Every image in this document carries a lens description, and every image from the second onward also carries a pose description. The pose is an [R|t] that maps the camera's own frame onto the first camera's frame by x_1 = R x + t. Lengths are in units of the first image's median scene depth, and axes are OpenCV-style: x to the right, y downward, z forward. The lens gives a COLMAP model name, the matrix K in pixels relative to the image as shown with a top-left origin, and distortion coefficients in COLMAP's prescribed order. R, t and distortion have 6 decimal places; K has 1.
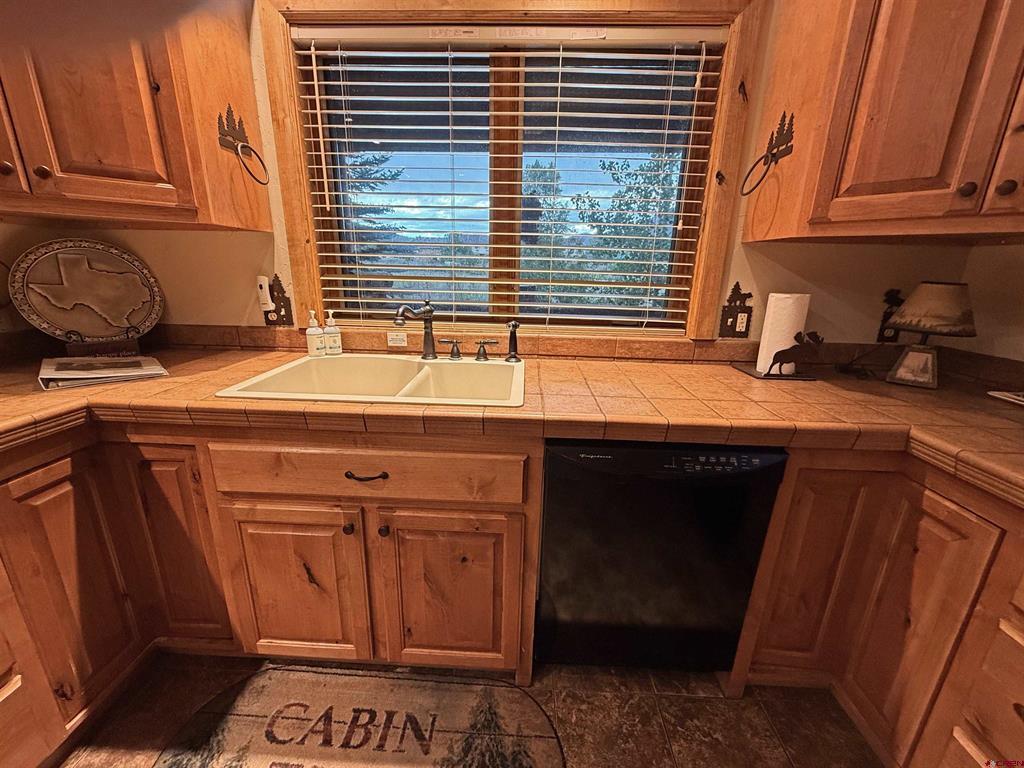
lens RADIAL K [[411.9, 0, 506.1], [0, 411.9, 381.1], [0, 0, 1]] dist [-0.007390, 0.000139]
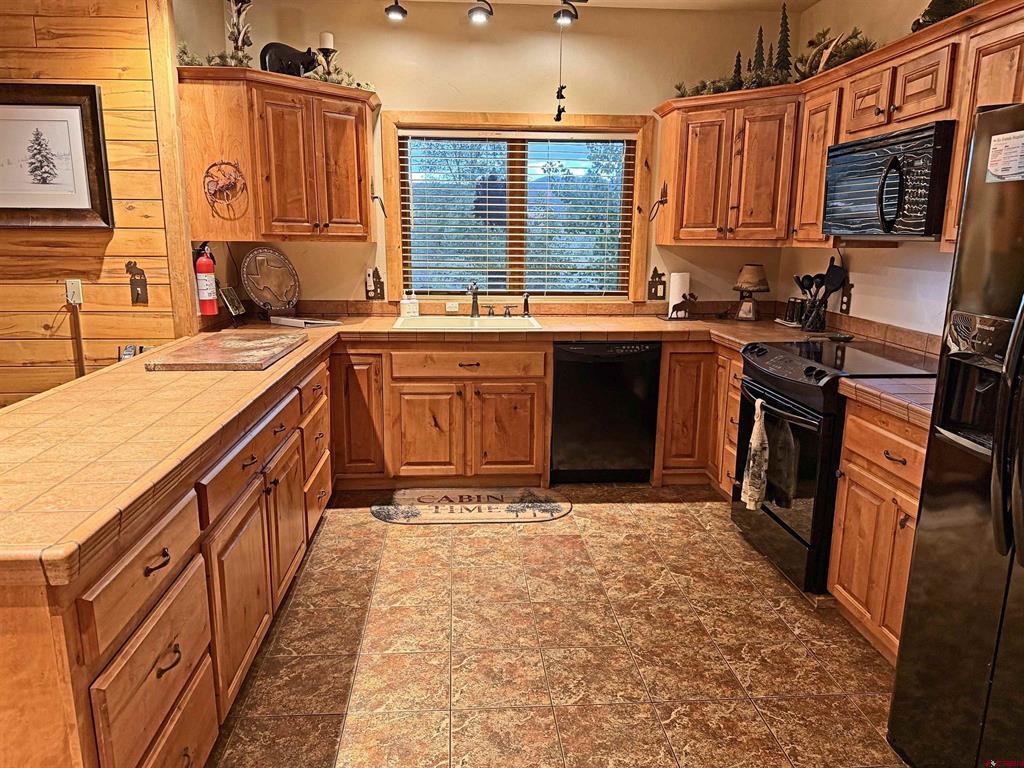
lens RADIAL K [[710.0, 0, 507.8], [0, 710.0, 383.1], [0, 0, 1]] dist [0.094822, -0.124504]
pose [[0.993158, -0.036622, 0.110892, -0.424690], [0.043849, 0.997021, -0.063454, 0.434926], [-0.108237, 0.067882, 0.991805, -1.997067]]
